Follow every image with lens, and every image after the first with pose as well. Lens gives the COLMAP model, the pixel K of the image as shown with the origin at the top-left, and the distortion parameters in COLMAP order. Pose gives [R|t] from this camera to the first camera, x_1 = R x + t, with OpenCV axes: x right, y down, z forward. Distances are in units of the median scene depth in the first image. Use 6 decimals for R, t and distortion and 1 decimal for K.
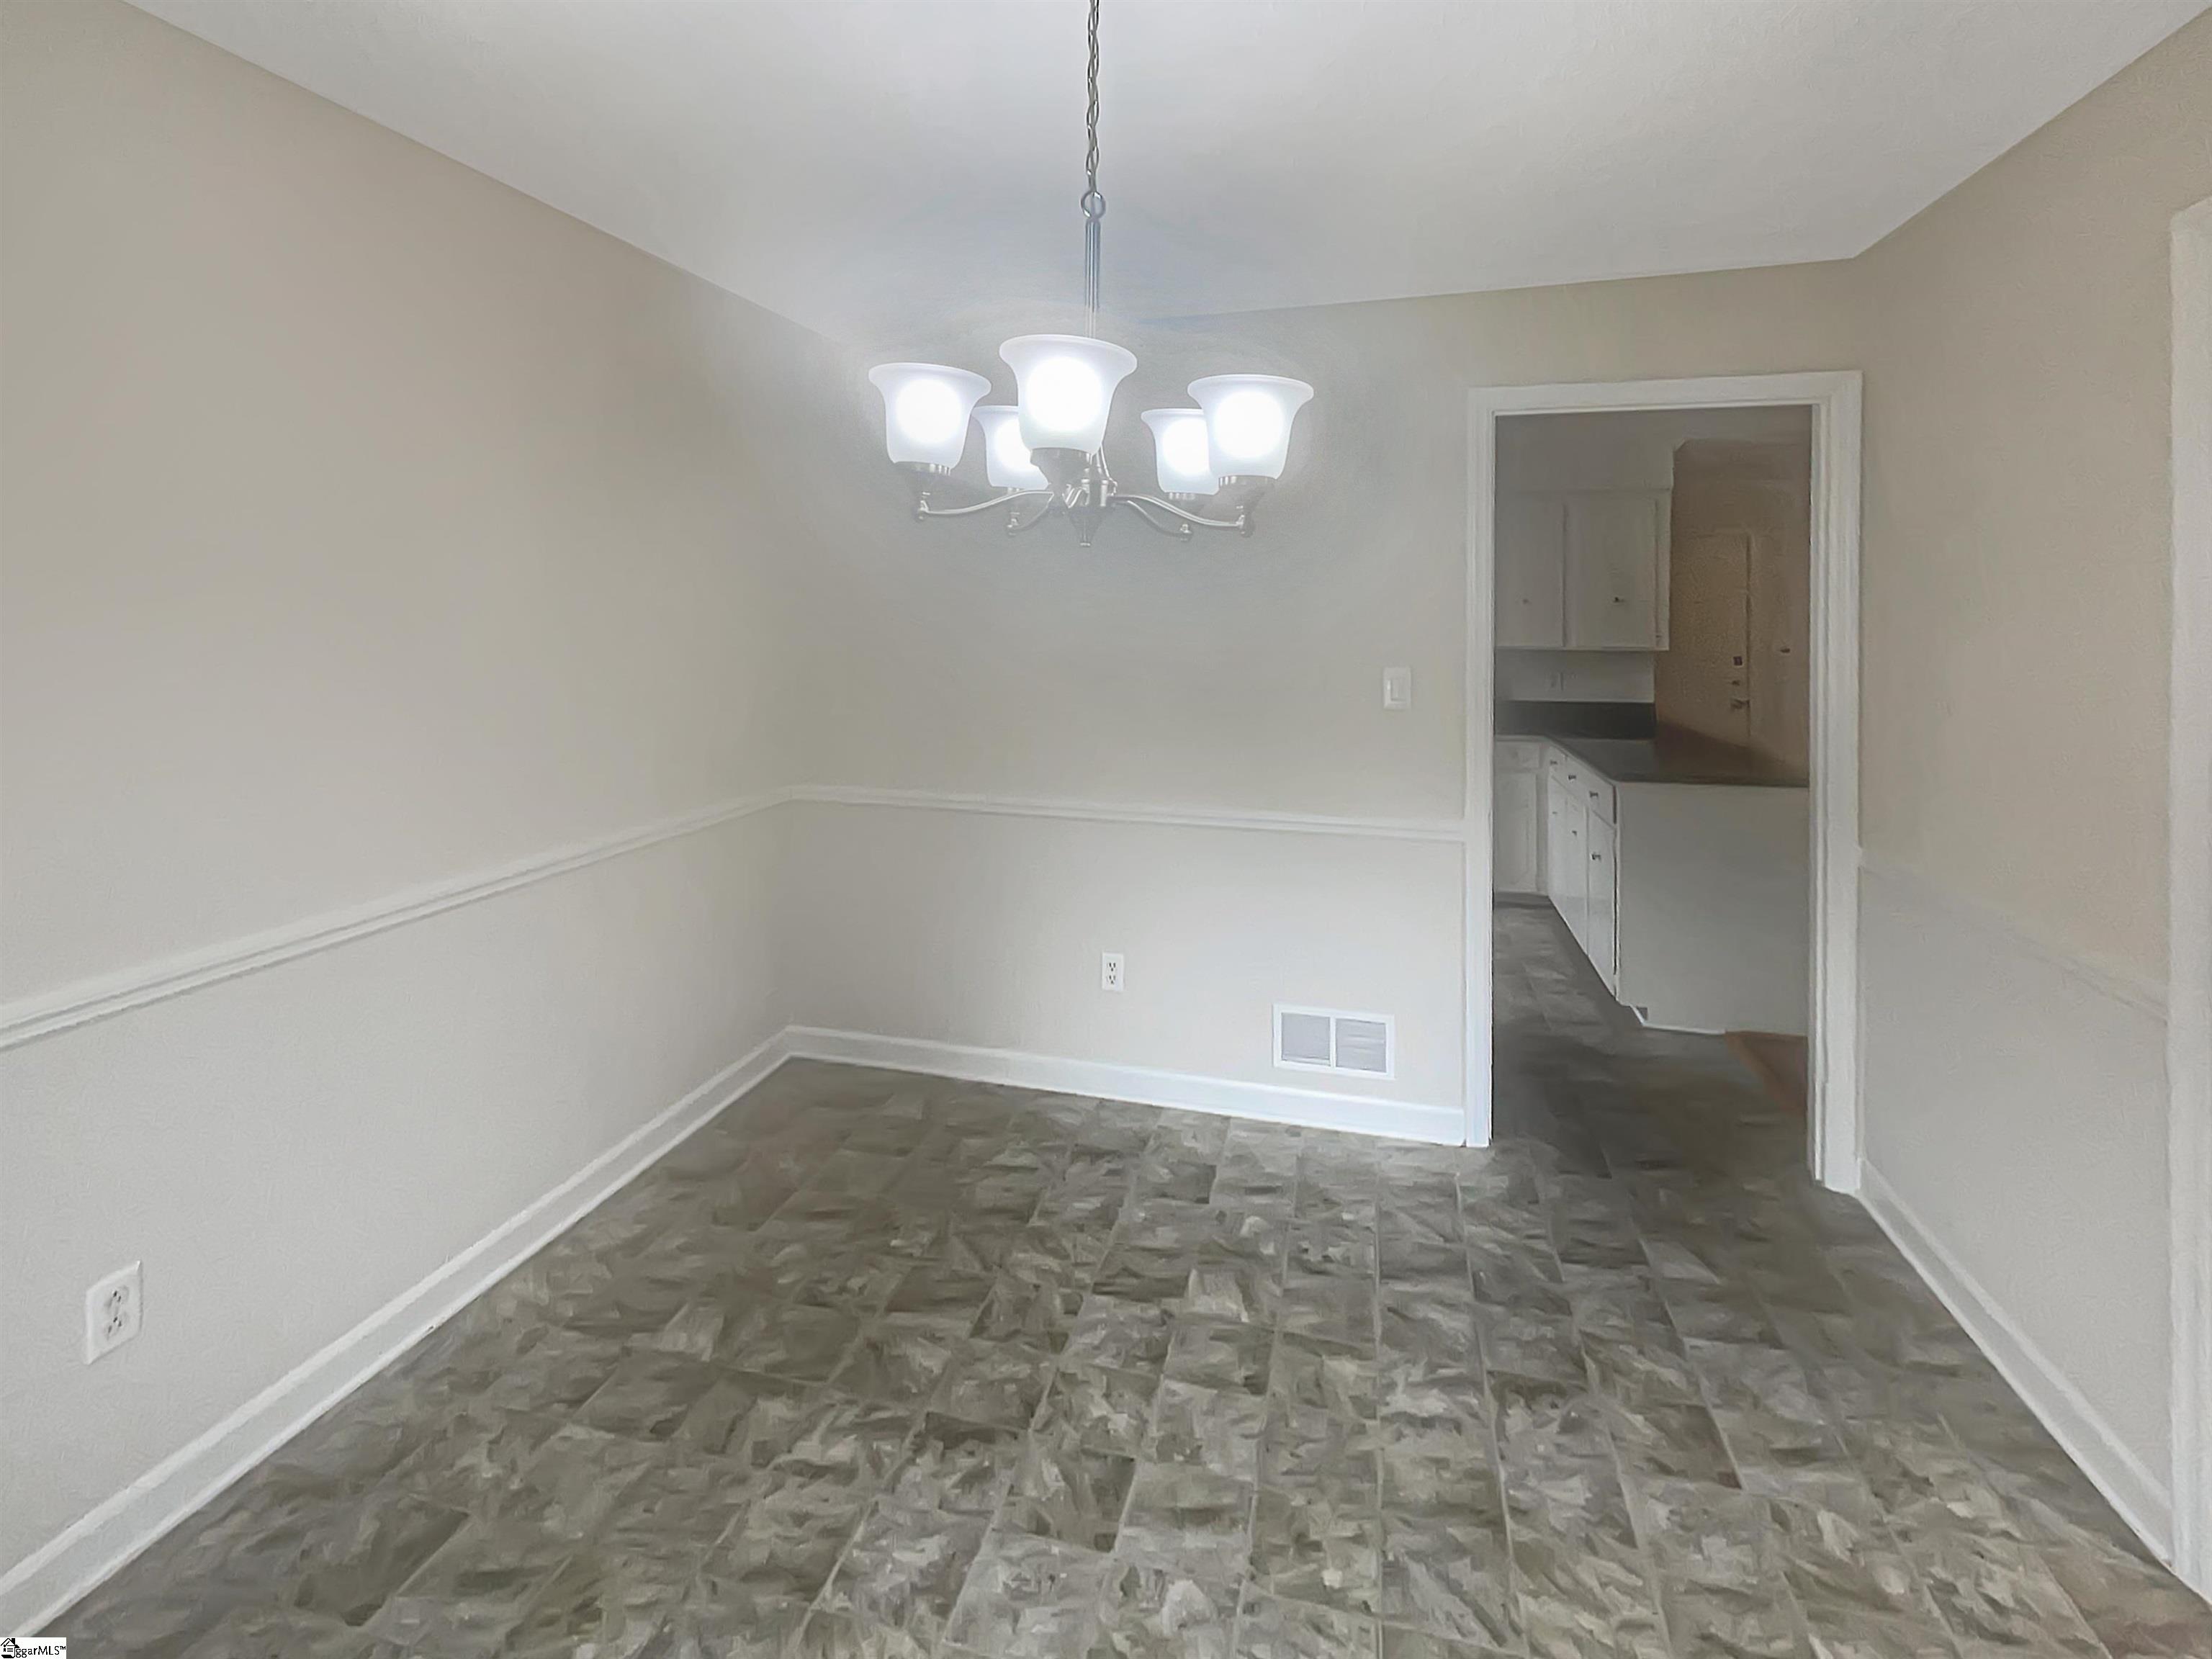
lens RADIAL K [[984.2, 0, 1106.0], [0, 984.2, 829.5], [0, 0, 1]] dist [-0.000267, 0.000206]
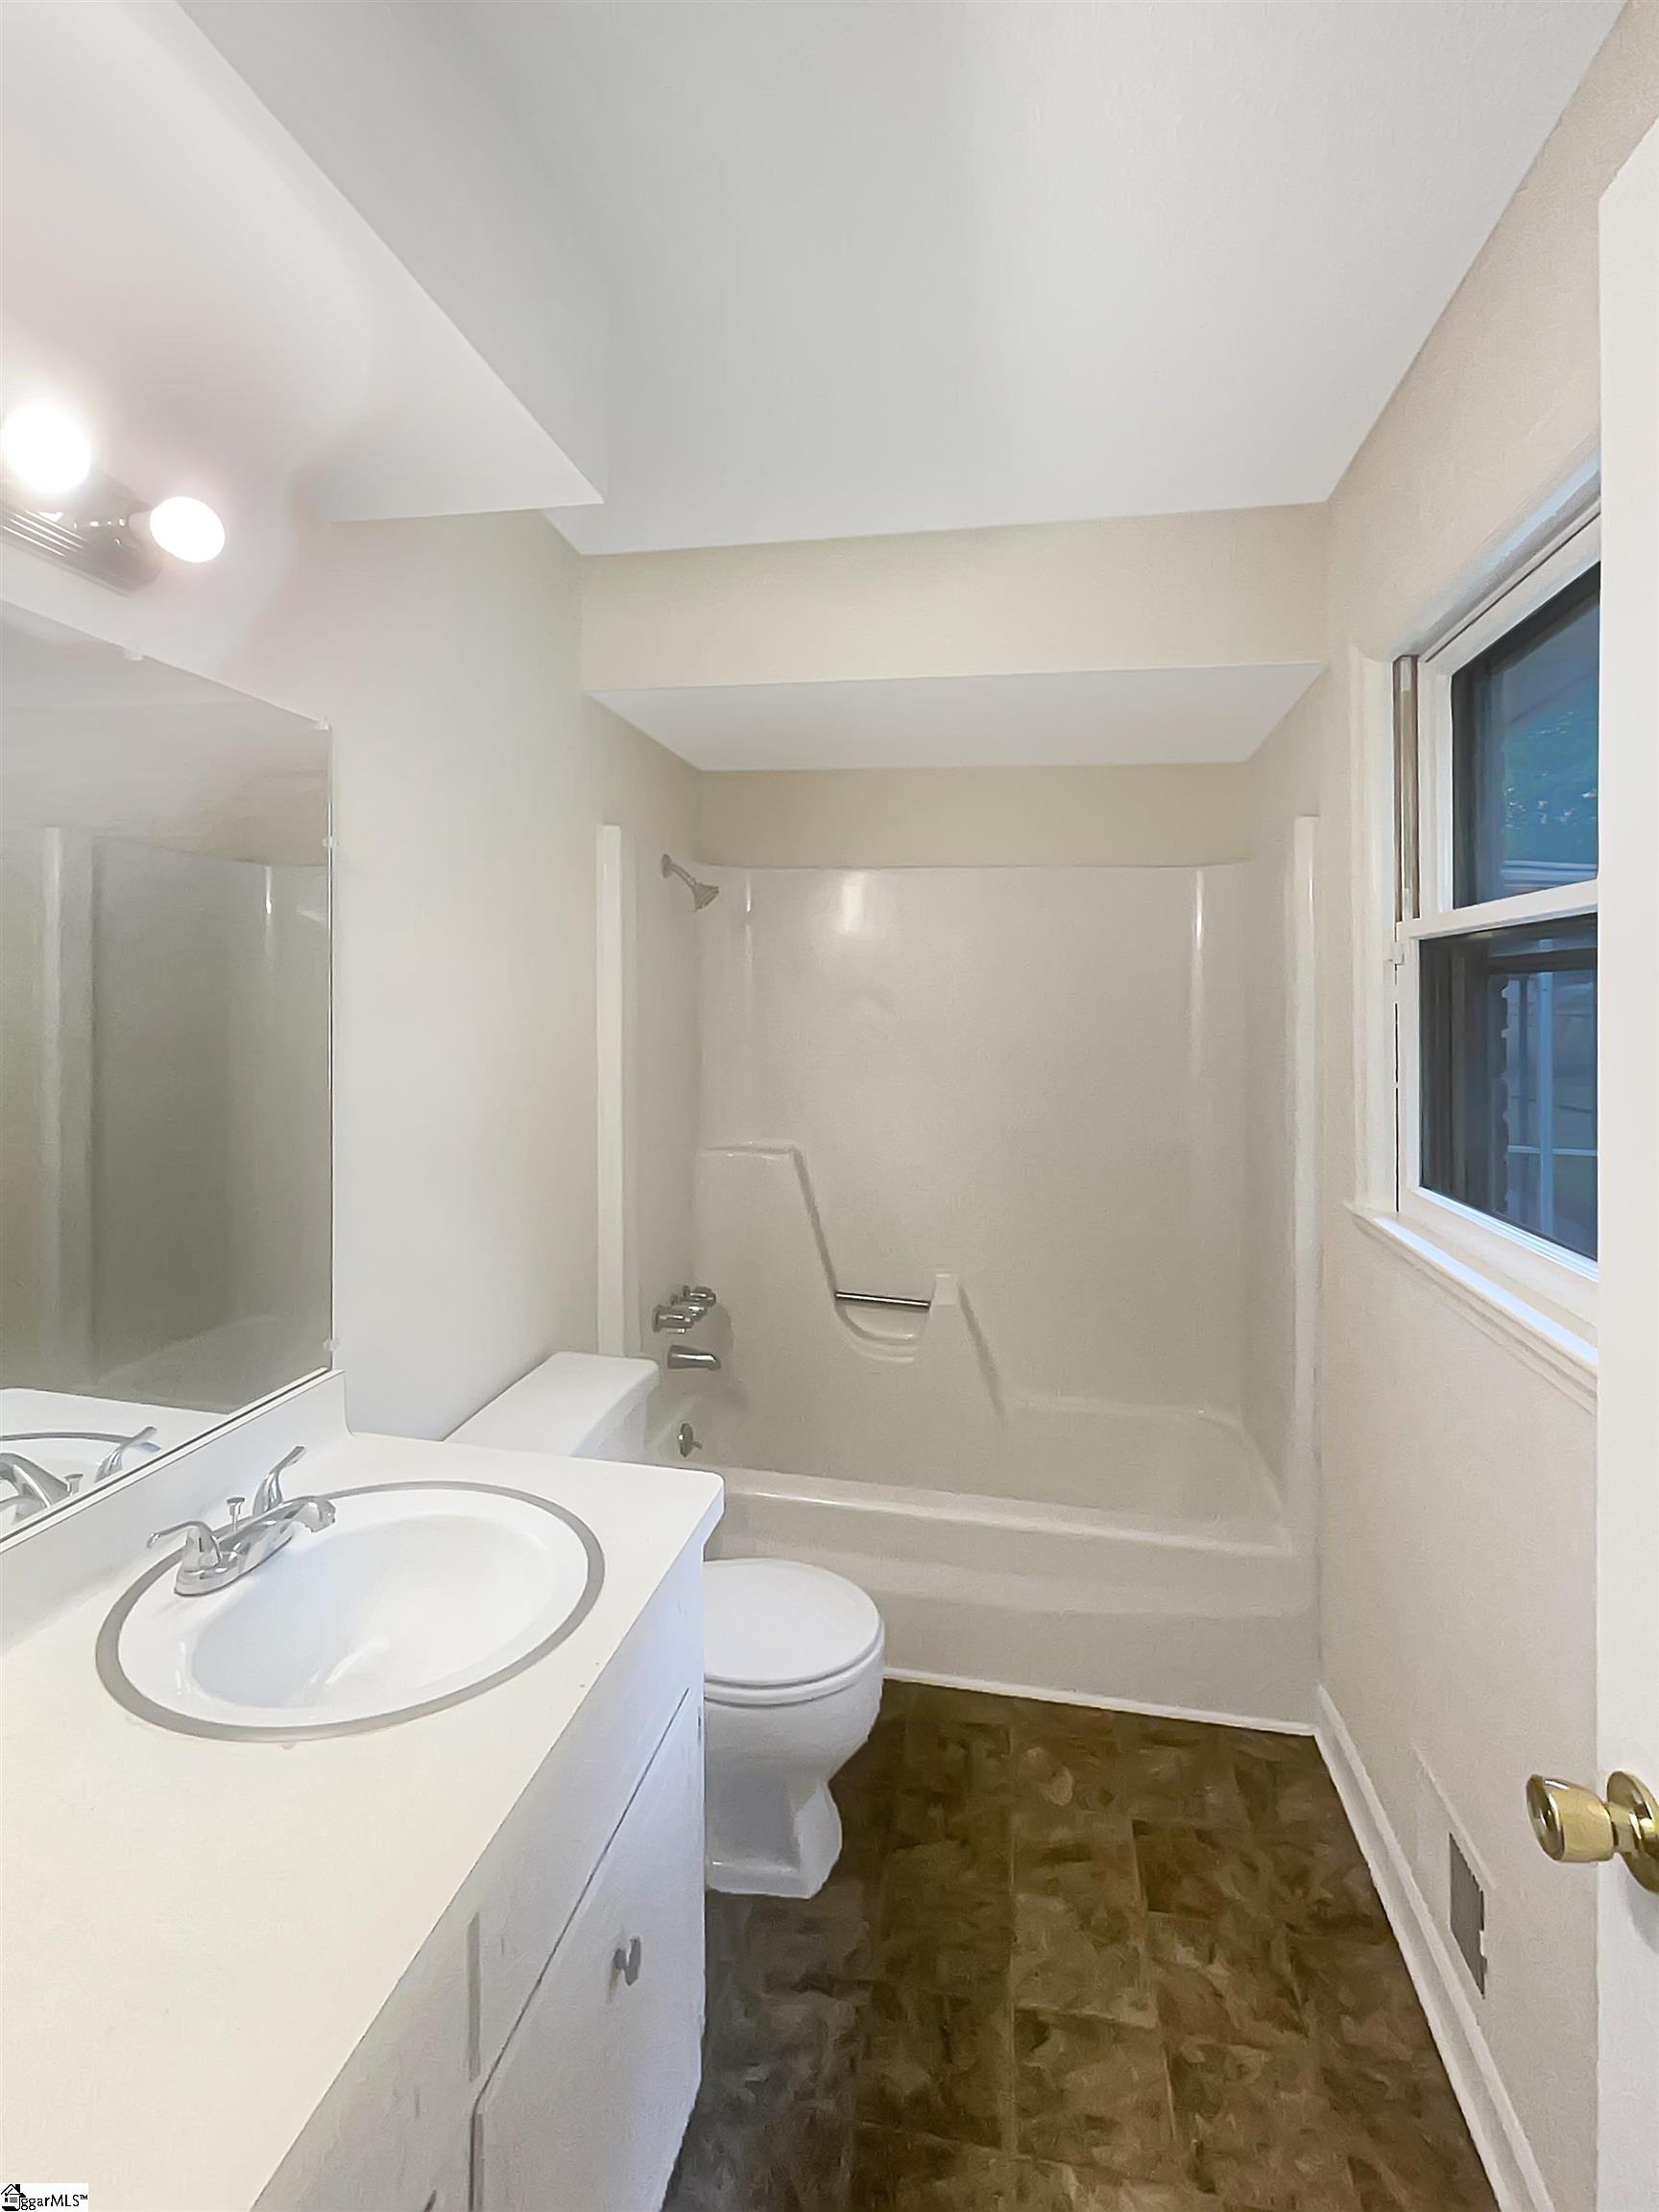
lens RADIAL K [[984.2, 0, 829.5], [0, 984.2, 1106.0], [0, 0, 1]] dist [-0.000267, 0.000206]
pose [[-0.995864, -0.037522, -0.082744, 0.406231], [-0.062802, 0.942417, 0.328490, -0.323234], [0.065654, 0.332328, -0.940876, 1.521218]]
